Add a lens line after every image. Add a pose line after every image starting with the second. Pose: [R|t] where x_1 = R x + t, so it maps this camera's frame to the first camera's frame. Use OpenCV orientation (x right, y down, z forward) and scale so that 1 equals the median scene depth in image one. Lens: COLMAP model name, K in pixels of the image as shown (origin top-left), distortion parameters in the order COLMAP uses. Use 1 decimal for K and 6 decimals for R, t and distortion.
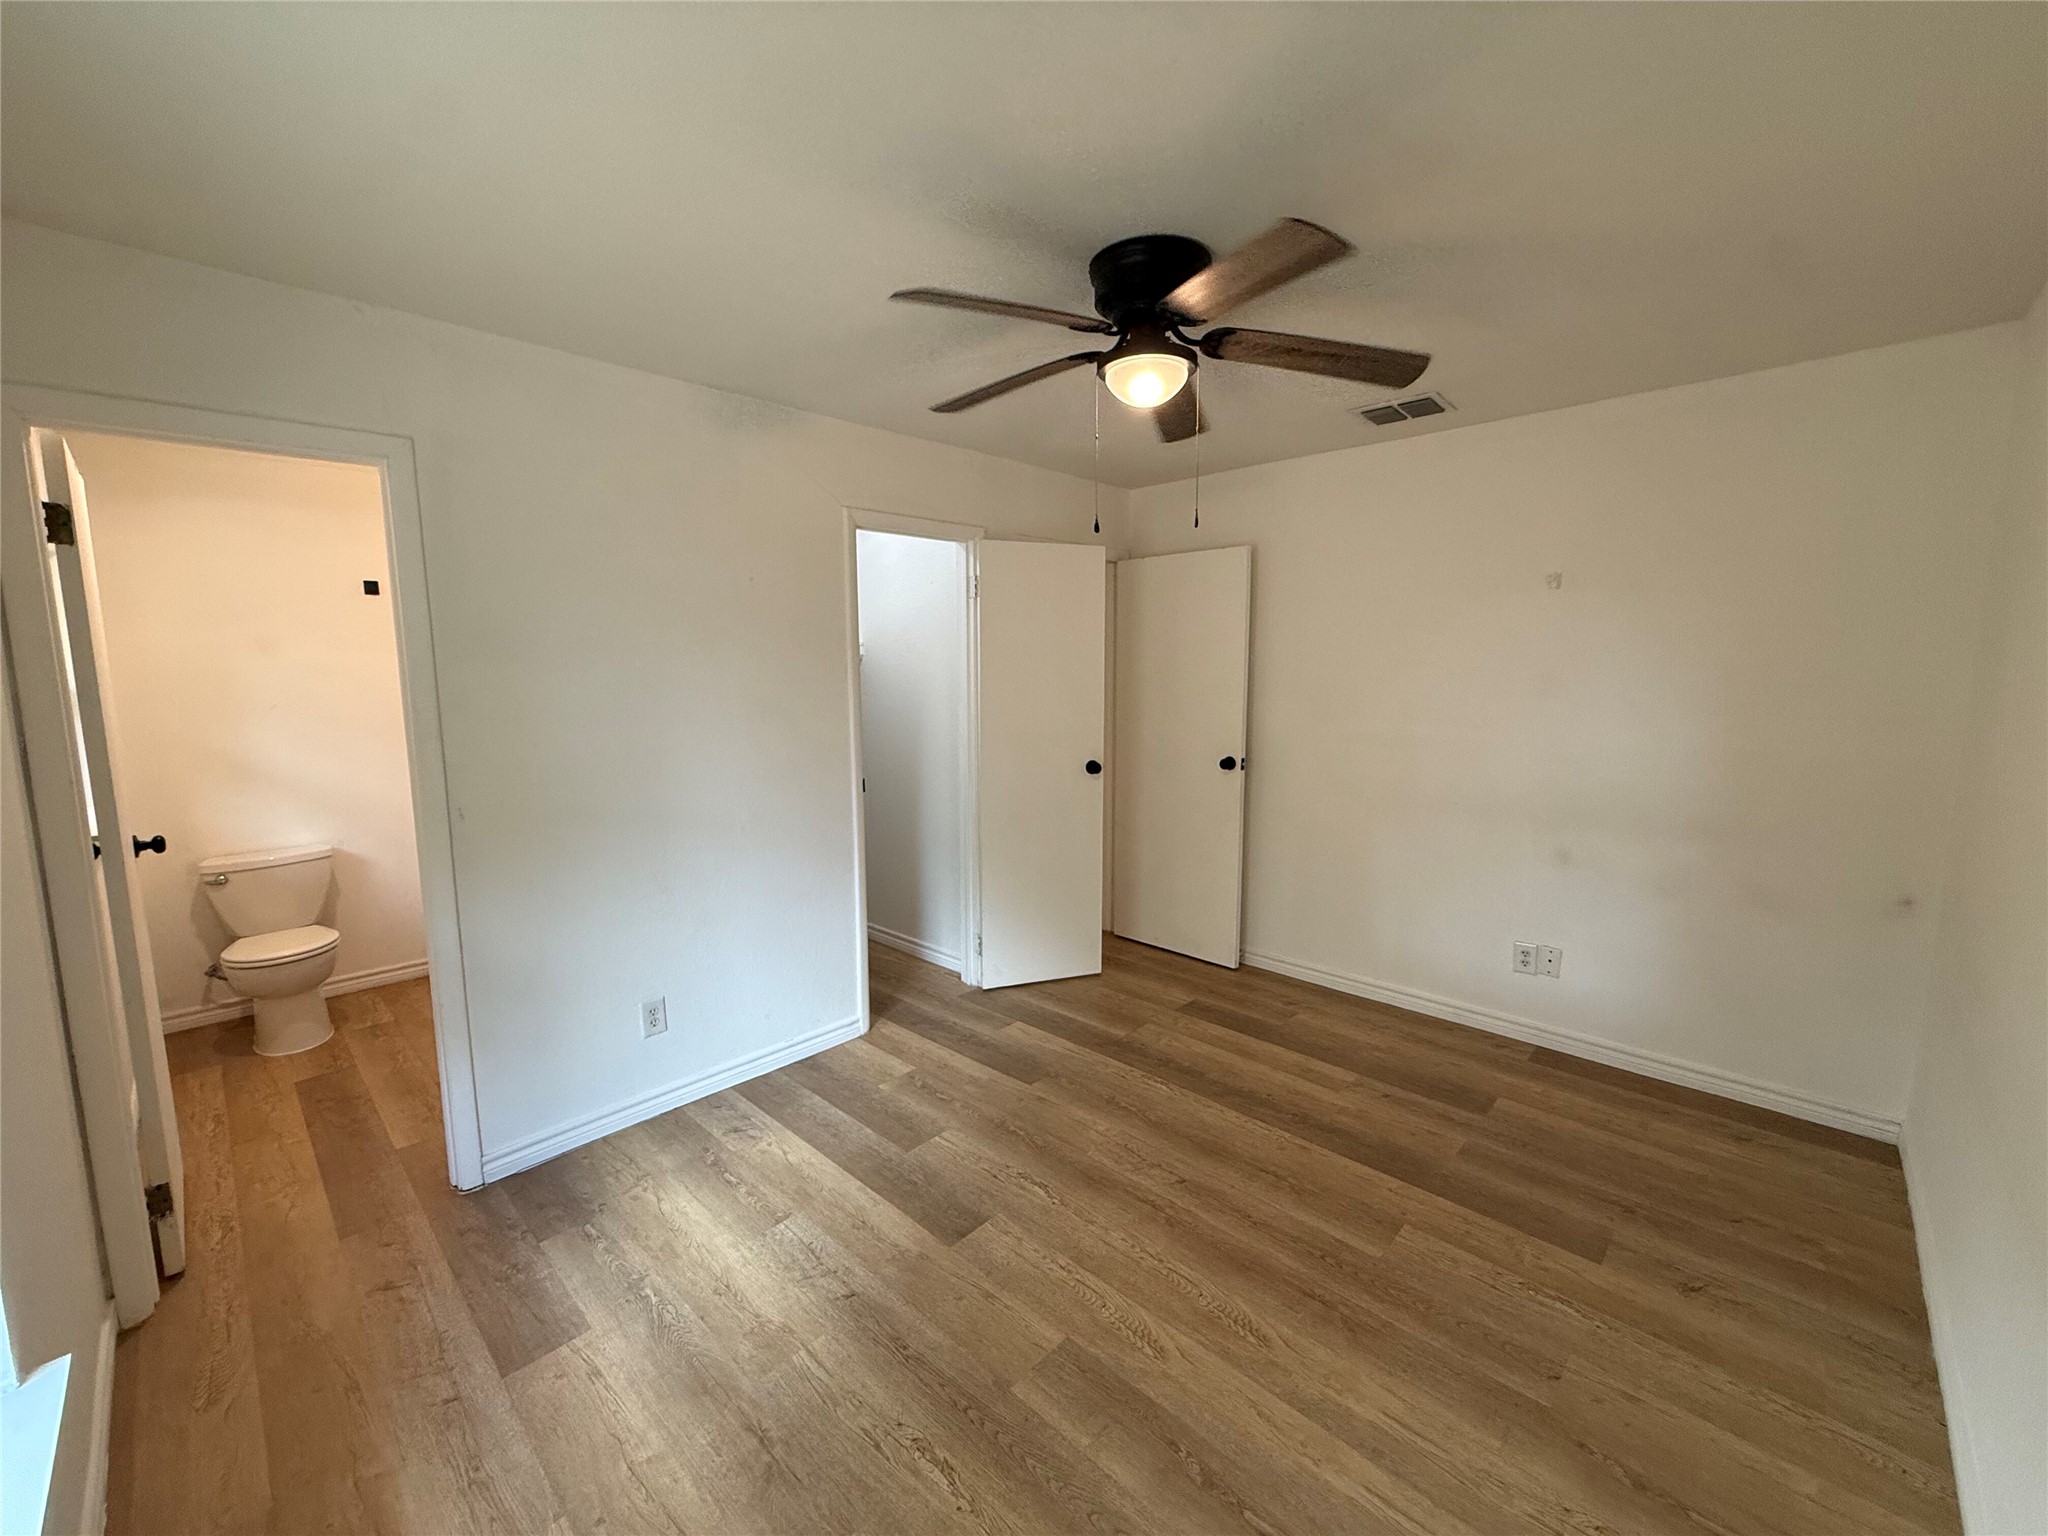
lens RADIAL K [[816.1, 0, 1020.6], [0, 816.1, 769.1], [0, 0, 1]] dist [-0.001197, -0.000356]
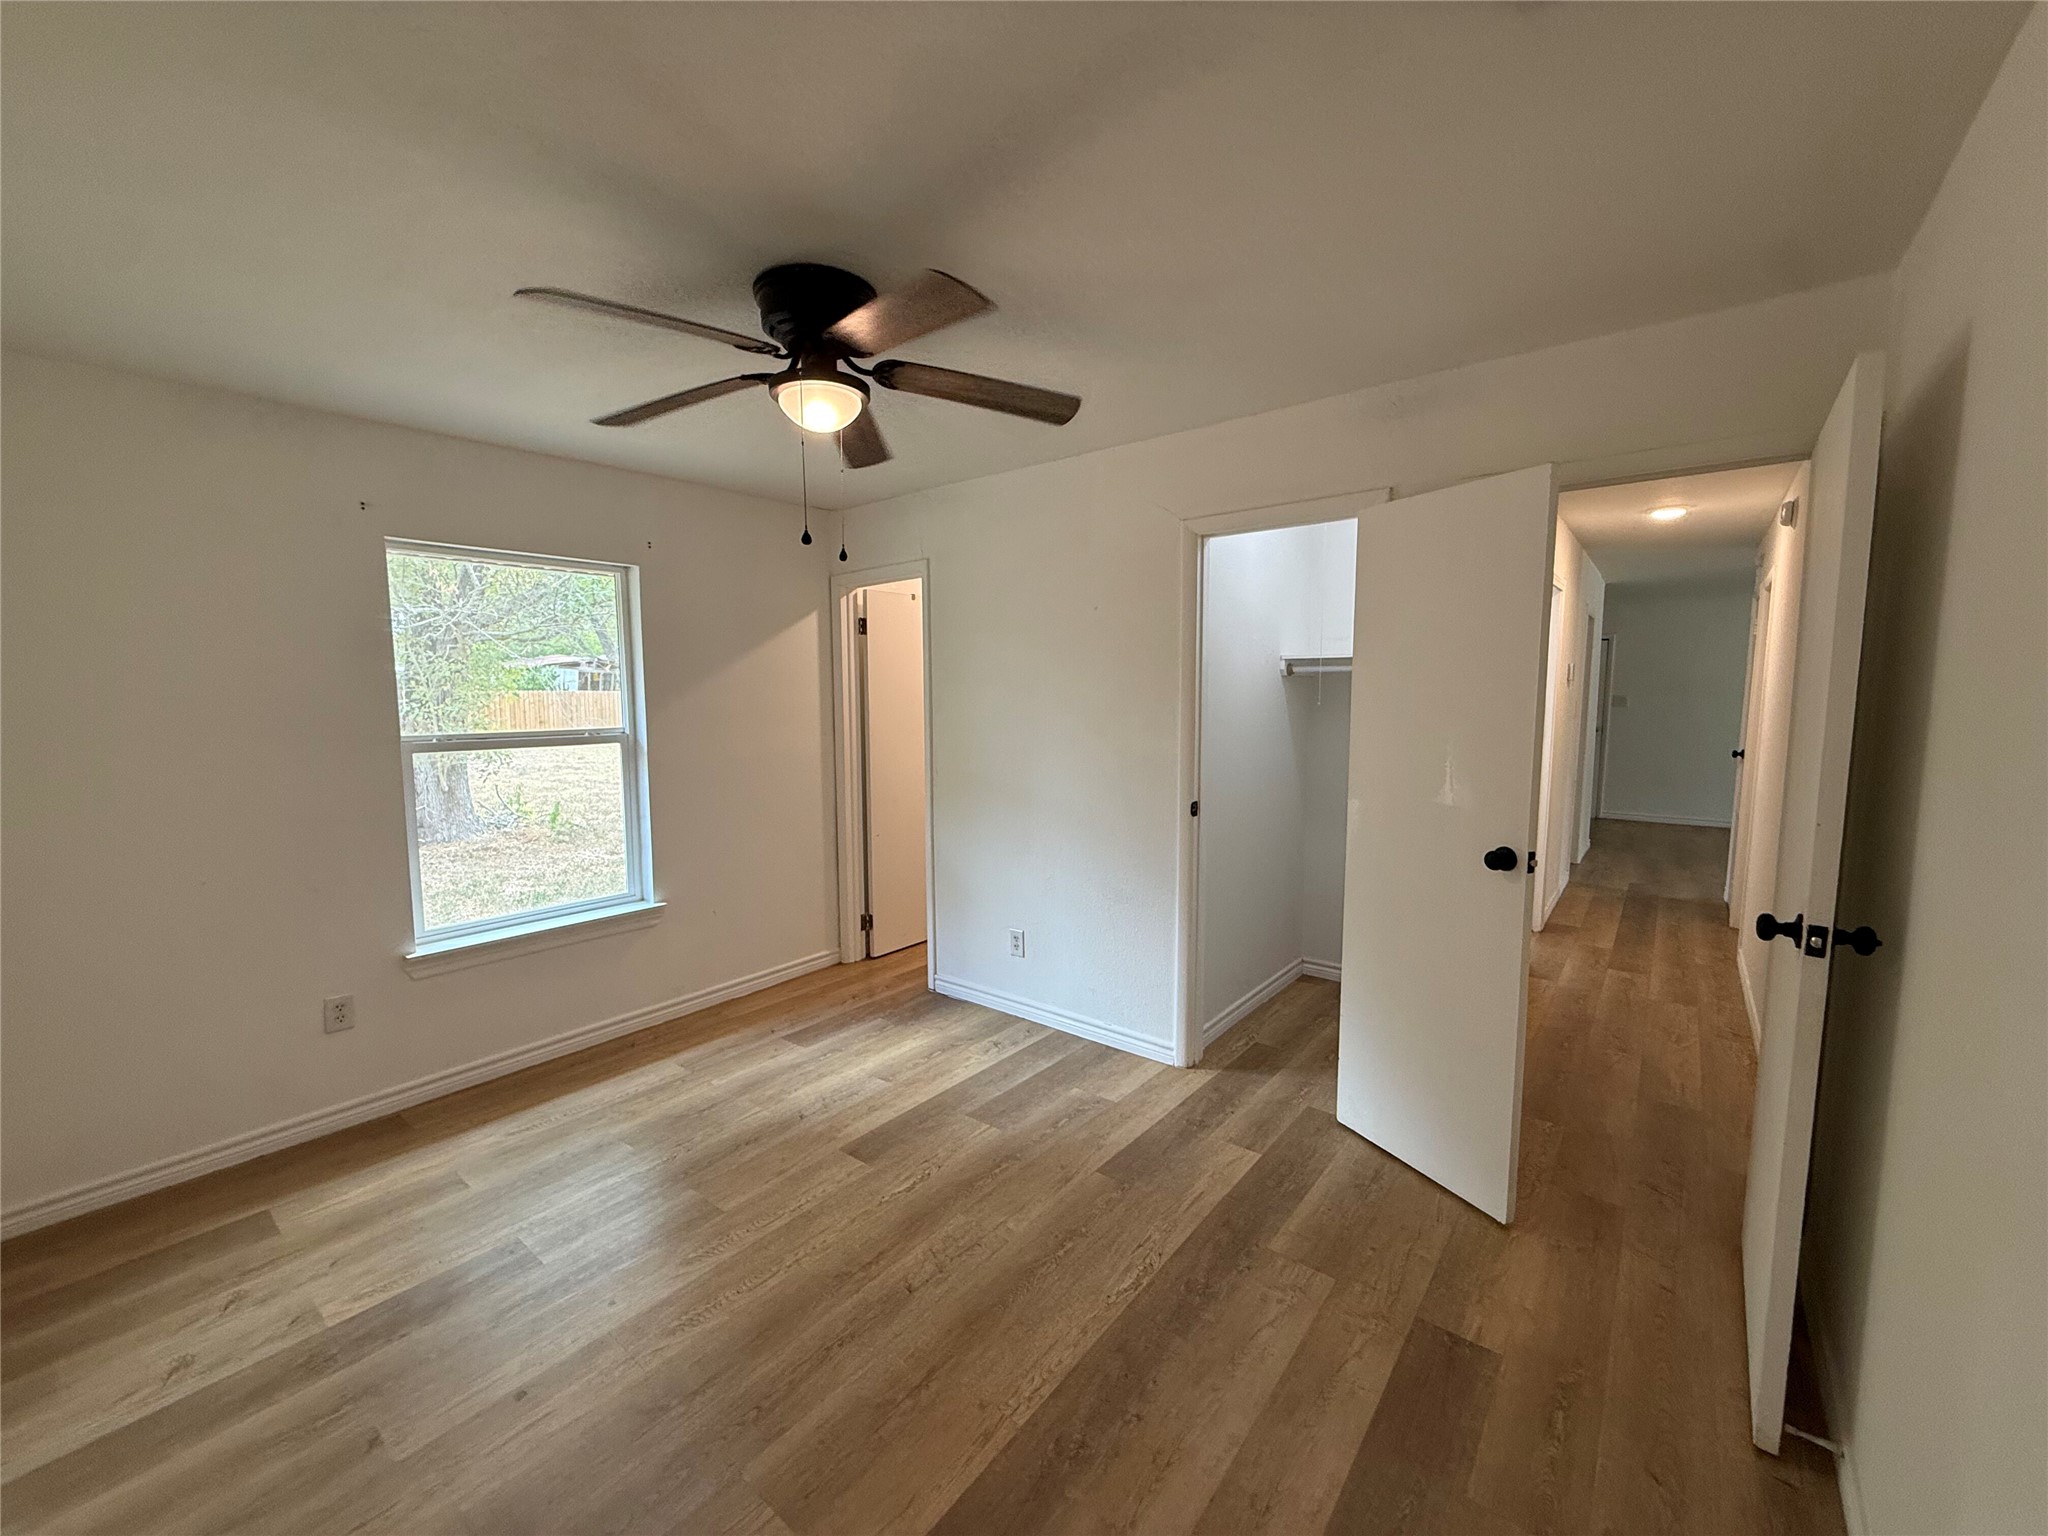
lens RADIAL K [[816.1, 0, 1024.8], [0, 816.1, 773.1], [0, 0, 1]] dist [-0.001197, -0.000356]
pose [[0.085205, 0.108281, -0.990462, 0.997951], [-0.113874, 0.988622, 0.098284, -0.127333], [0.989835, 0.104413, 0.096566, 0.982030]]
